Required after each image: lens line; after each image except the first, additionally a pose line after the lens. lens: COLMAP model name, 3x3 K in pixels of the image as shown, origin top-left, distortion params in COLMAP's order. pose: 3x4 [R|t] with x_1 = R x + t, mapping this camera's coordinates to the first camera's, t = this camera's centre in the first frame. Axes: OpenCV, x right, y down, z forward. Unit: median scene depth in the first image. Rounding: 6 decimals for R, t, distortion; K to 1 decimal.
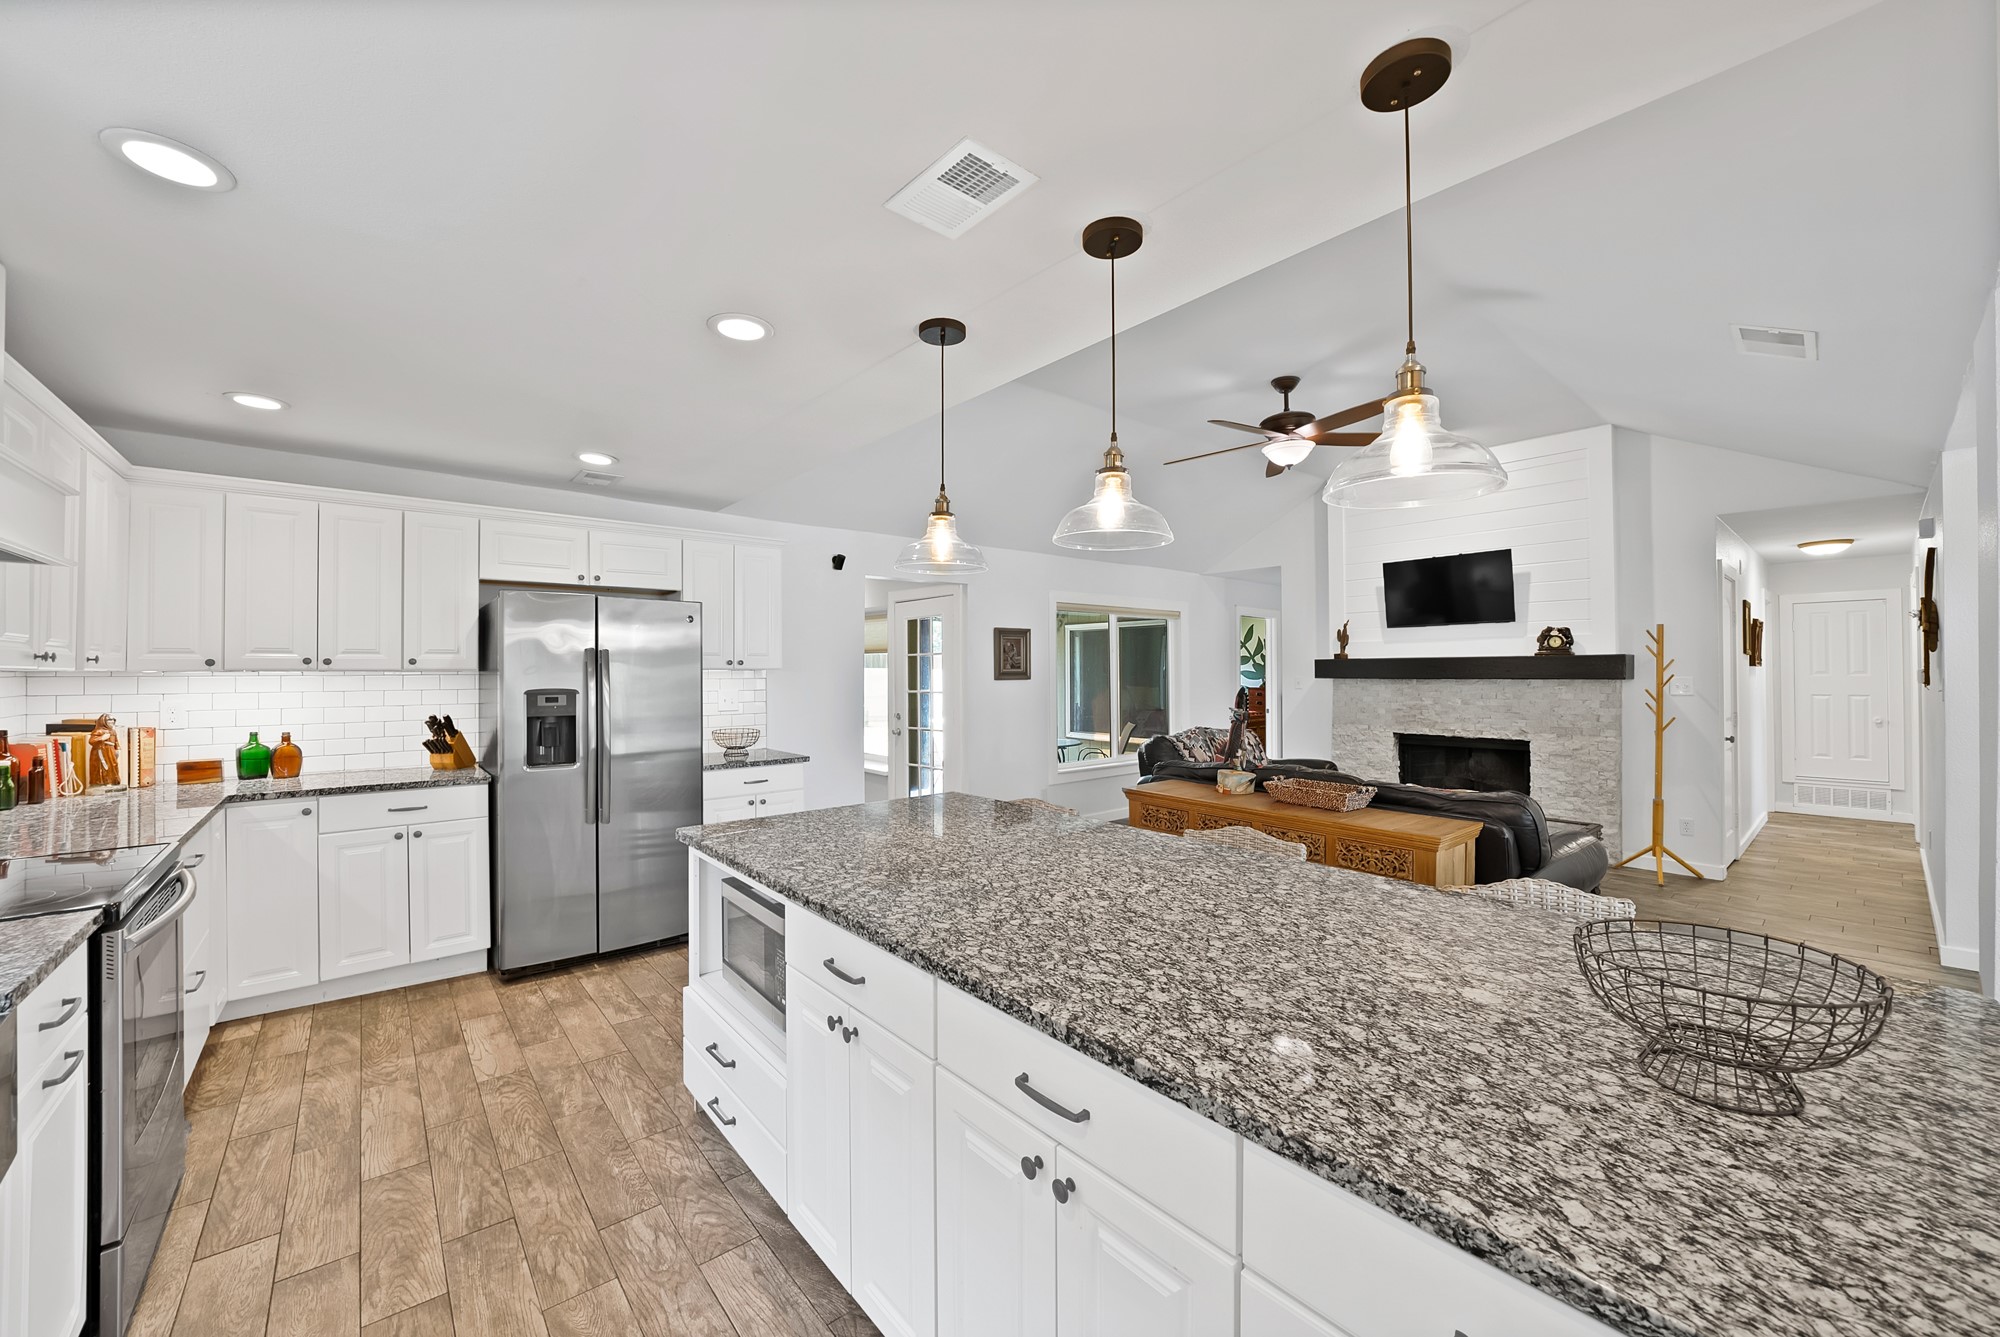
lens RADIAL K [[764.5, 0, 1000.0], [0, 764.5, 668.5], [0, 0, 1]] dist [-0.014626, 0.000329]
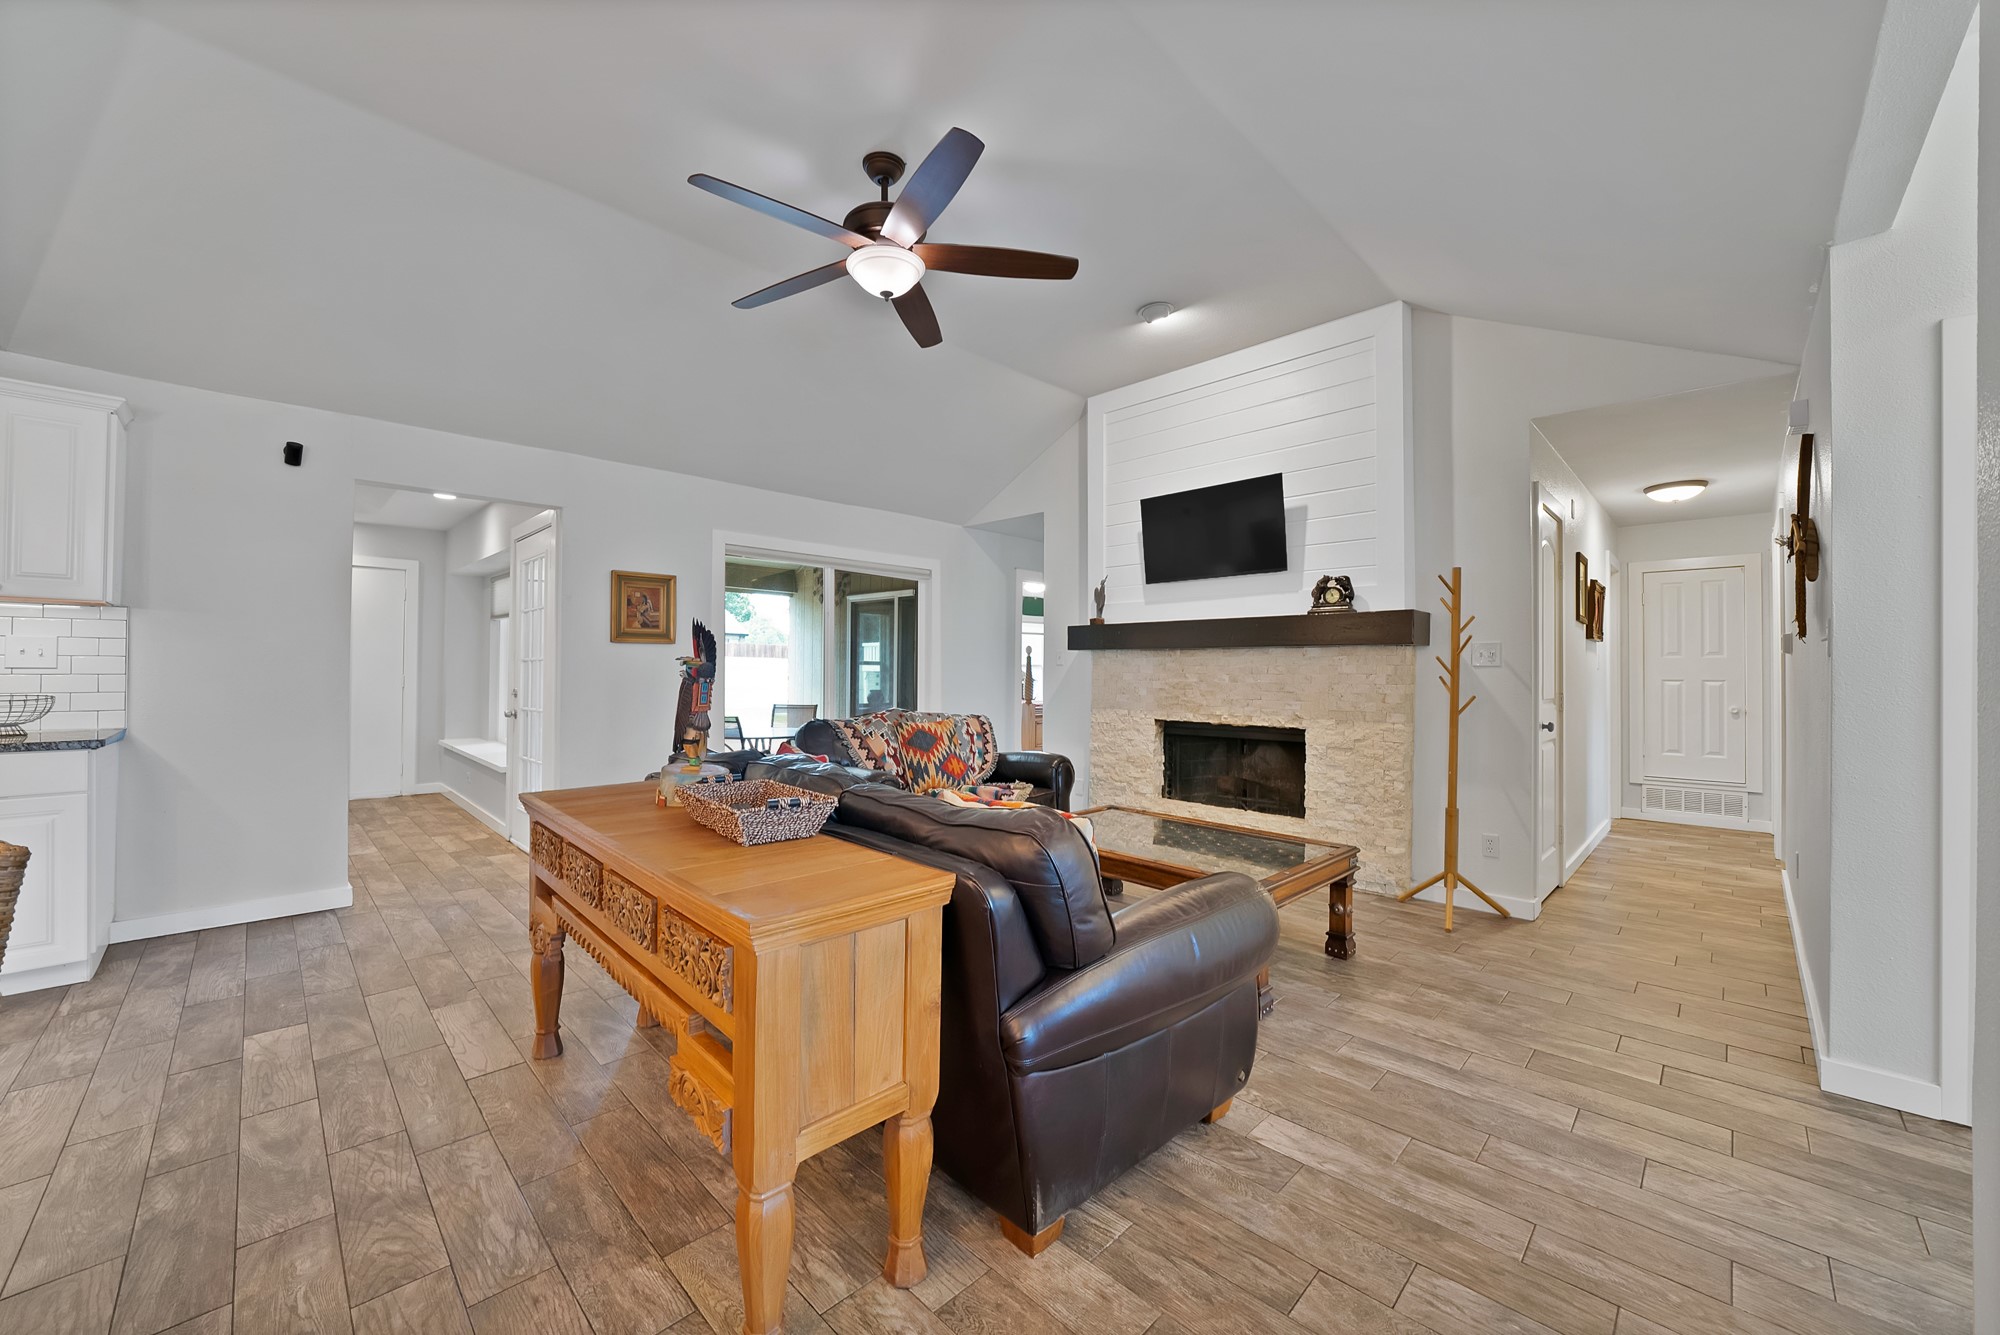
lens RADIAL K [[758.9, 0, 989.0], [0, 758.9, 666.2], [0, 0, 1]] dist [-0.014914, -0.000026]
pose [[0.996832, 0.012413, 0.078563, 0.585266], [-0.012333, 0.999923, -0.001505, 0.068060], [-0.078575, 0.000532, 0.996908, 0.494637]]
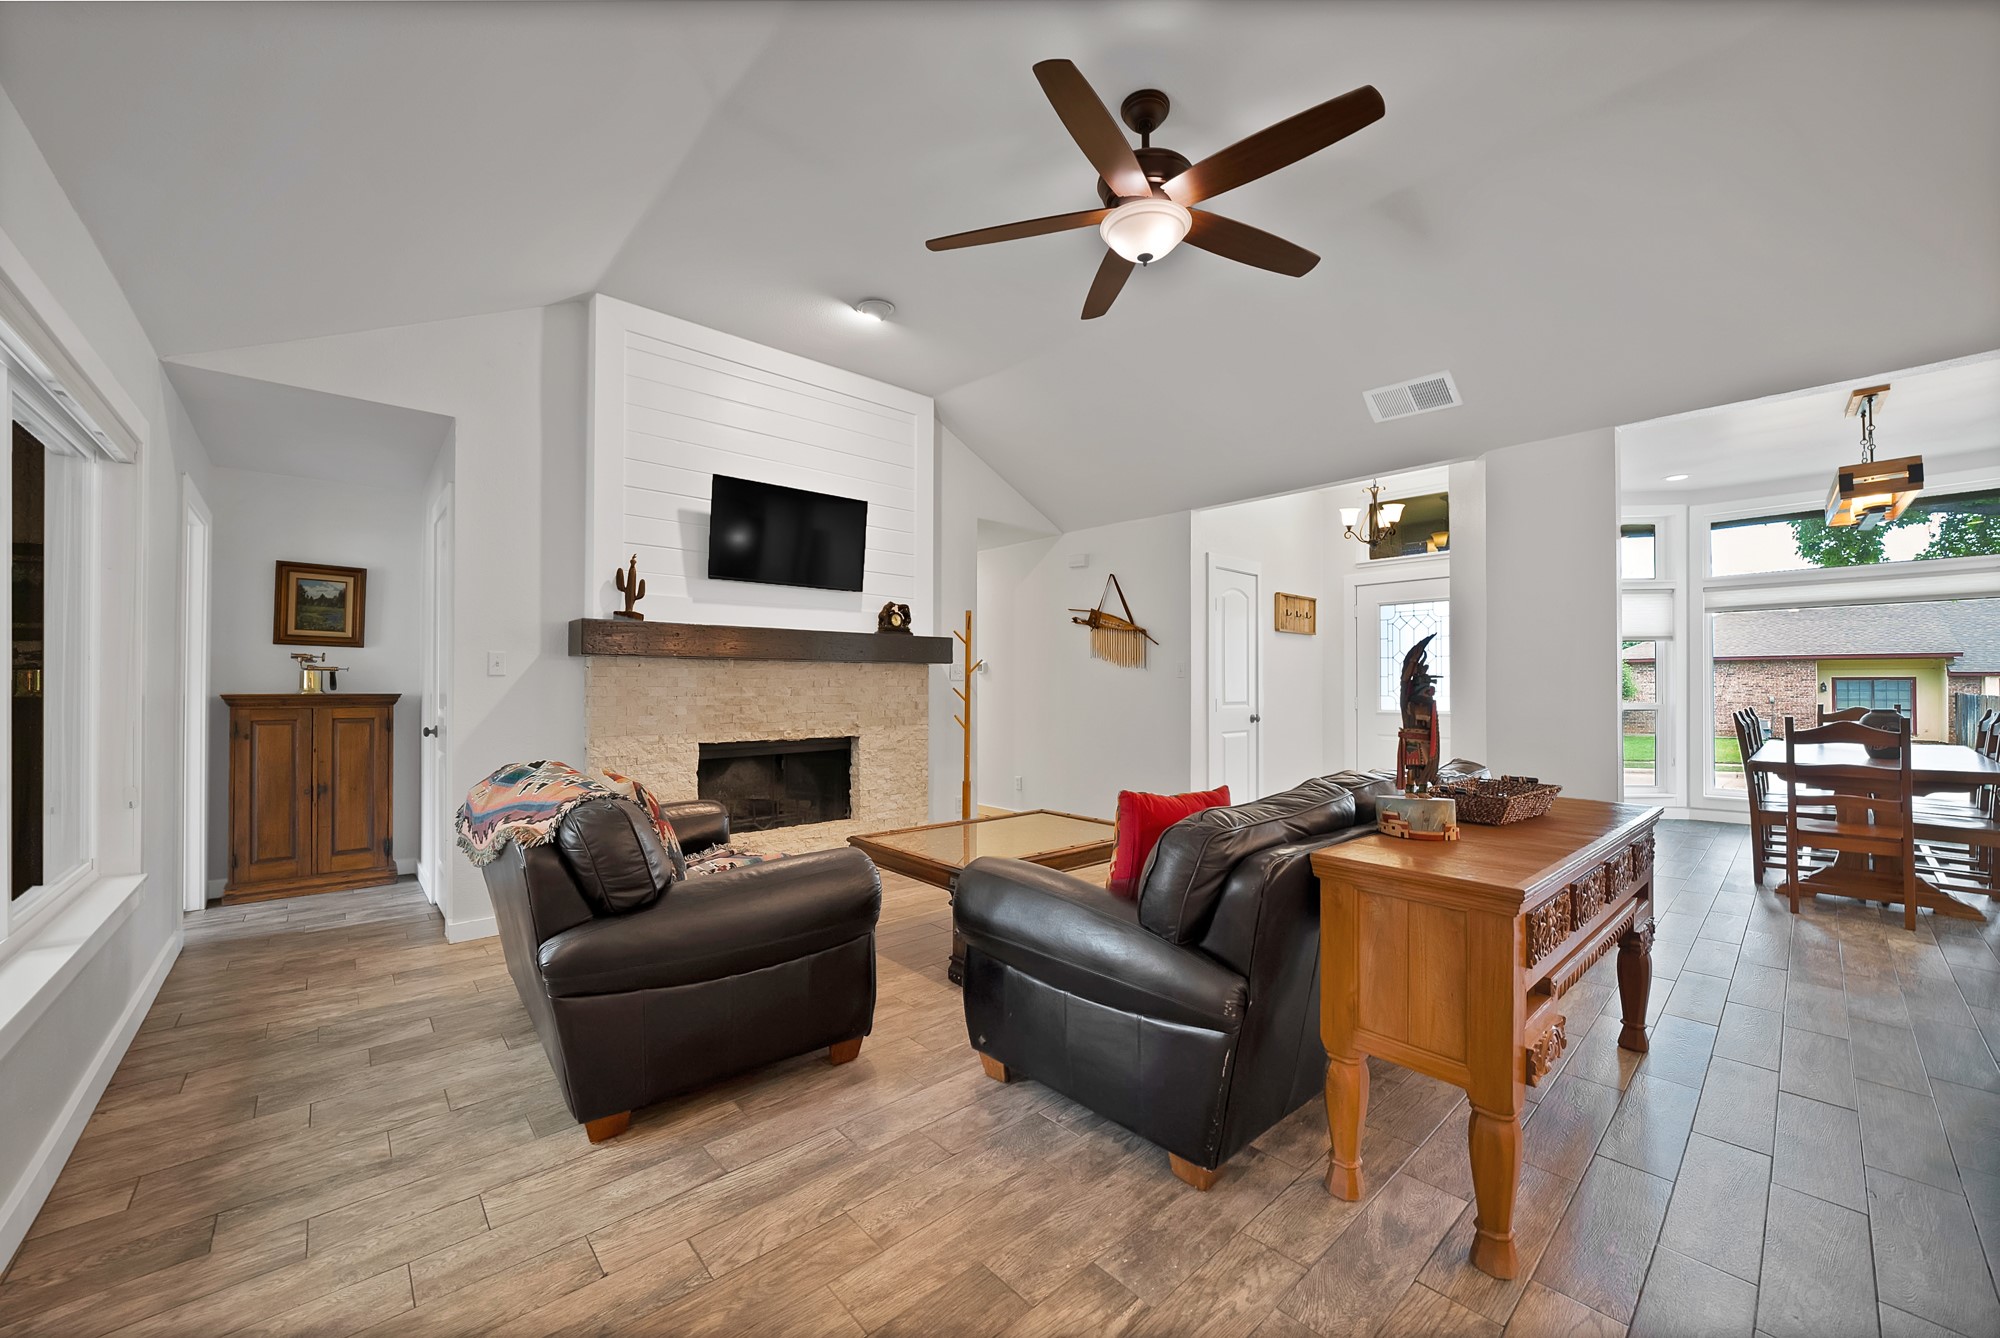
lens RADIAL K [[759.8, 0, 1005.2], [0, 759.8, 681.5], [0, 0, 1]] dist [-0.009066, 0.000071]
pose [[-0.029794, 0.009087, 0.999515, -0.255777], [-0.005058, 0.999945, -0.009241, 0.075347], [-0.999543, -0.005331, -0.029747, 1.558850]]
